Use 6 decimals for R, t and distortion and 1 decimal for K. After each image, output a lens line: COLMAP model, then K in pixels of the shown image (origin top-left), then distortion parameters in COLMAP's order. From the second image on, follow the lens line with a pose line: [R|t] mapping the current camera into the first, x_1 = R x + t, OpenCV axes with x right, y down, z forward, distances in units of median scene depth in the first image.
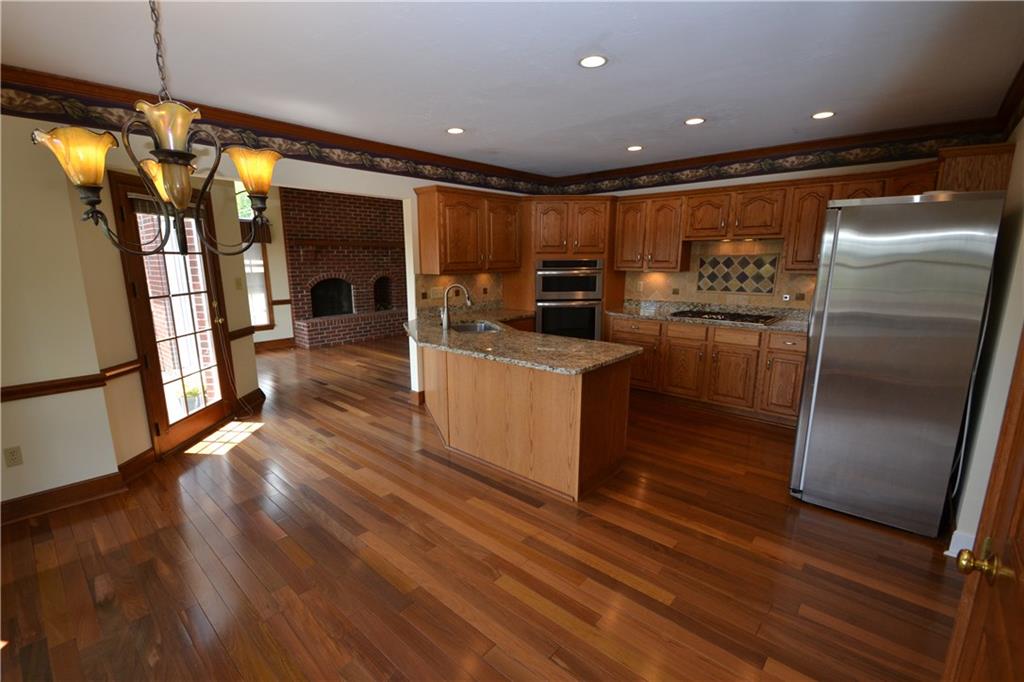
lens RADIAL K [[459.2, 0, 504.1], [0, 459.2, 346.4], [0, 0, 1]] dist [-0.010335, -0.003166]
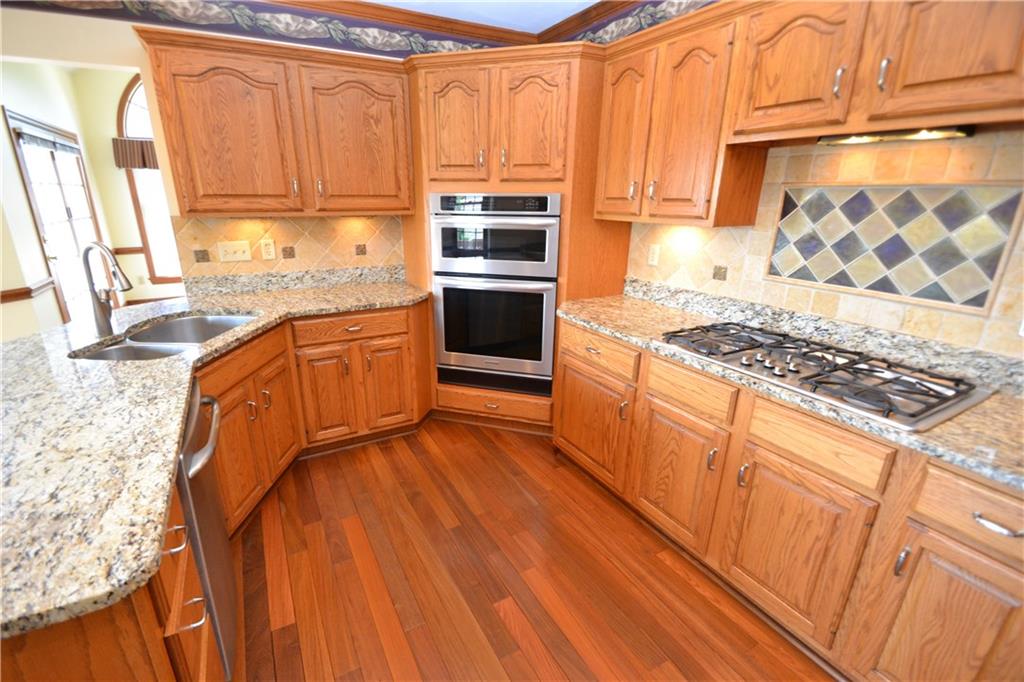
lens RADIAL K [[459.2, 0, 510.7], [0, 459.2, 349.1], [0, 0, 1]] dist [-0.010335, -0.003166]
pose [[0.948176, 0.113466, -0.296797, 0.346290], [-0.074429, 0.987392, 0.139705, -0.100872], [0.308907, -0.110374, 0.944666, 0.557678]]
